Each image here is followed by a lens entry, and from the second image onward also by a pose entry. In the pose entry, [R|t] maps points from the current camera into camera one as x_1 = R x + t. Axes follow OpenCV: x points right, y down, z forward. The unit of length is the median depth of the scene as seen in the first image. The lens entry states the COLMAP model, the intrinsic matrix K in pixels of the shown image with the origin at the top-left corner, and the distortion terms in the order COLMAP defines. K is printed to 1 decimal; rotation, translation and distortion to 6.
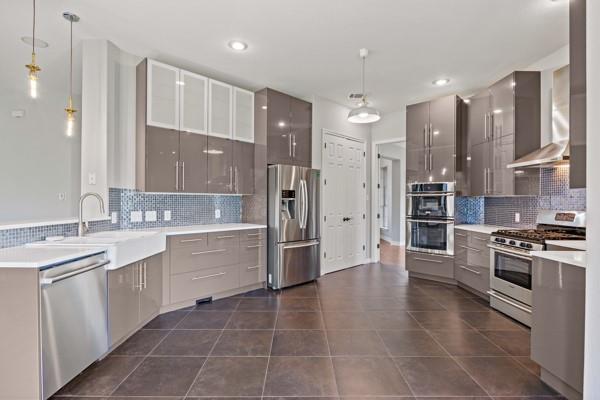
lens RADIAL K [[307.4, 0, 299.0], [0, 307.4, 198.3], [0, 0, 1]] dist [0.001793, 0.000182]
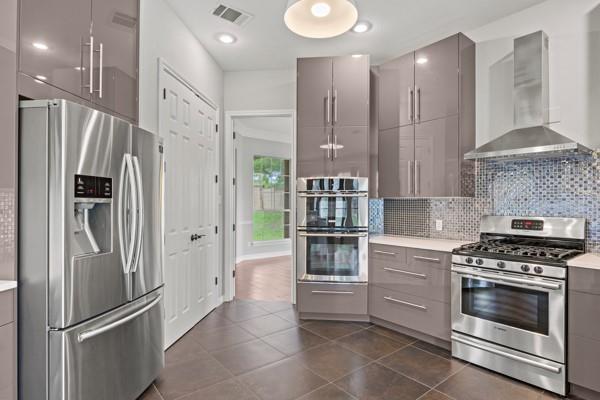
lens RADIAL K [[322.1, 0, 300.6], [0, 322.1, 201.5], [0, 0, 1]] dist [-0.004235, -0.003219]
pose [[0.778257, 0.002316, 0.627942, -0.080200], [-0.004029, 0.999991, 0.001304, 0.001789], [-0.627933, -0.003545, 0.778259, 0.521004]]
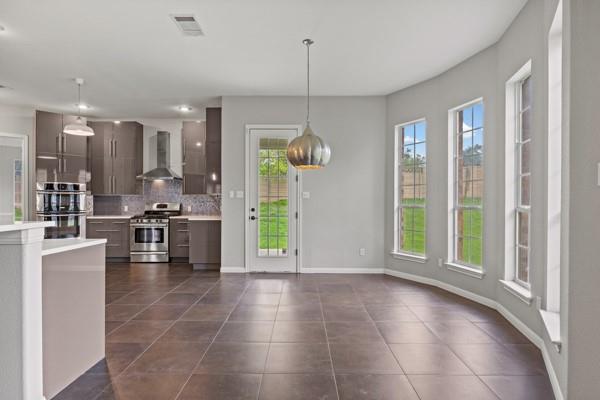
lens RADIAL K [[322.1, 0, 302.8], [0, 322.1, 199.0], [0, 0, 1]] dist [-0.004235, -0.003219]
pose [[0.005904, -0.005714, 0.999966, -0.873322], [-0.009715, 0.999936, 0.005771, -0.004306], [-0.999935, -0.009748, 0.005848, 0.057030]]
